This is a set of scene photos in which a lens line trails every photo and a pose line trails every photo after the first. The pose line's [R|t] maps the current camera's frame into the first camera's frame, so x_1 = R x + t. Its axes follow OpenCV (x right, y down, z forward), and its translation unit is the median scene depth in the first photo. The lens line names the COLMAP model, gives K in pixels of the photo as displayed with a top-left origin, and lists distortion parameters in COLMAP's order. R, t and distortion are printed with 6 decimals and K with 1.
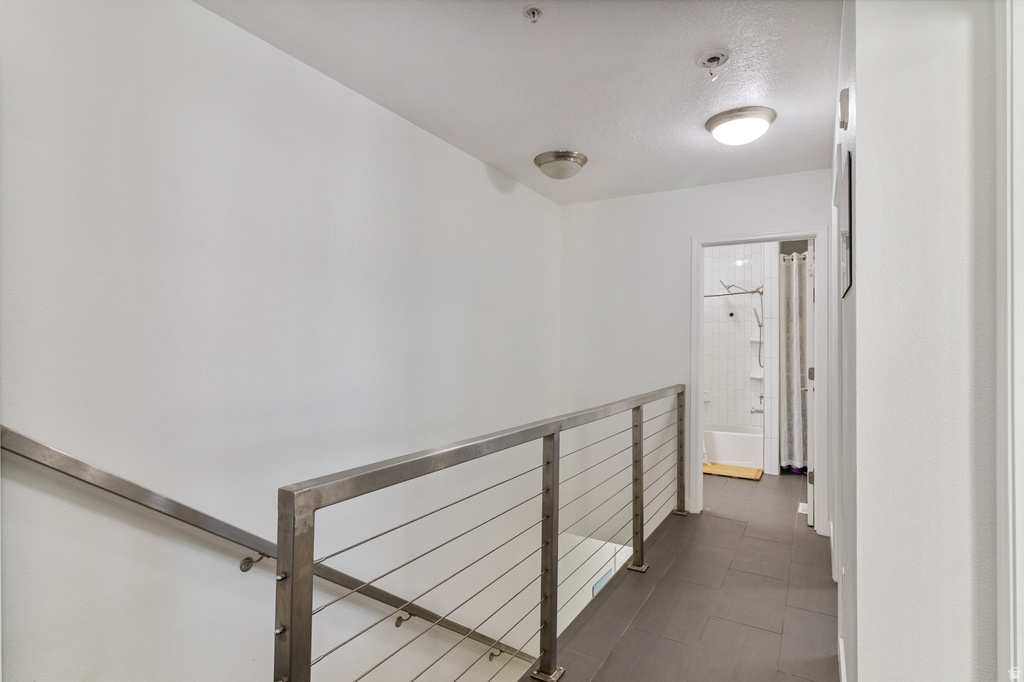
lens RADIAL K [[526.2, 0, 511.5], [0, 526.2, 342.7], [0, 0, 1]] dist [0.011789, -0.001866]
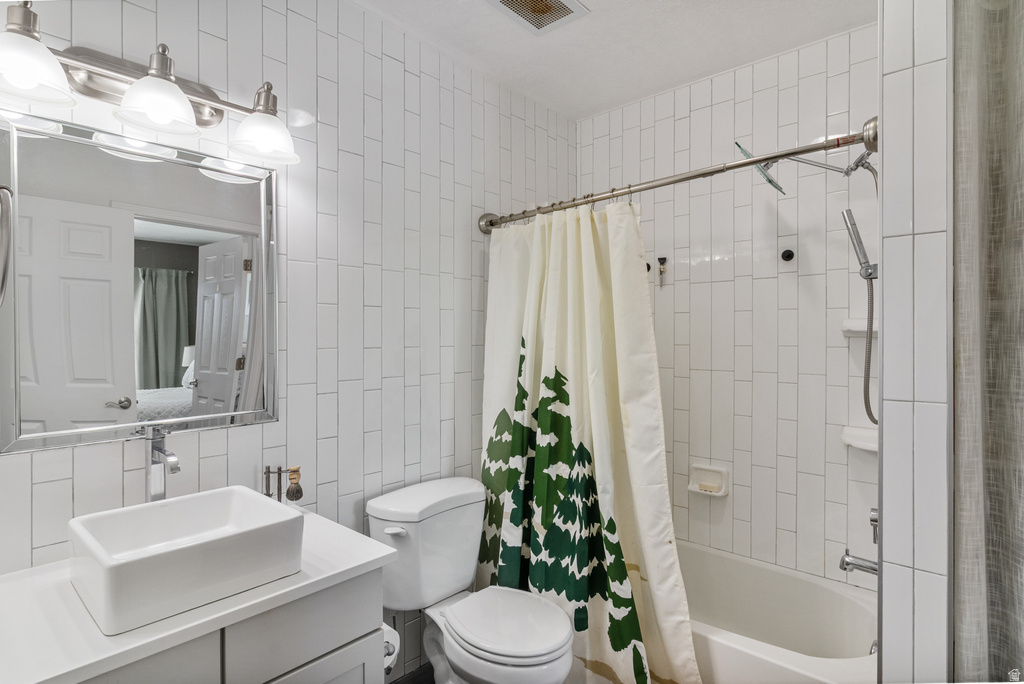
lens RADIAL K [[526.2, 0, 512.9], [0, 526.2, 340.2], [0, 0, 1]] dist [0.011789, -0.001866]
pose [[0.980724, 0.001945, -0.195386, 0.356680], [0.000437, 0.999926, 0.012146, -0.001311], [0.195395, -0.011997, 0.980651, 0.719943]]
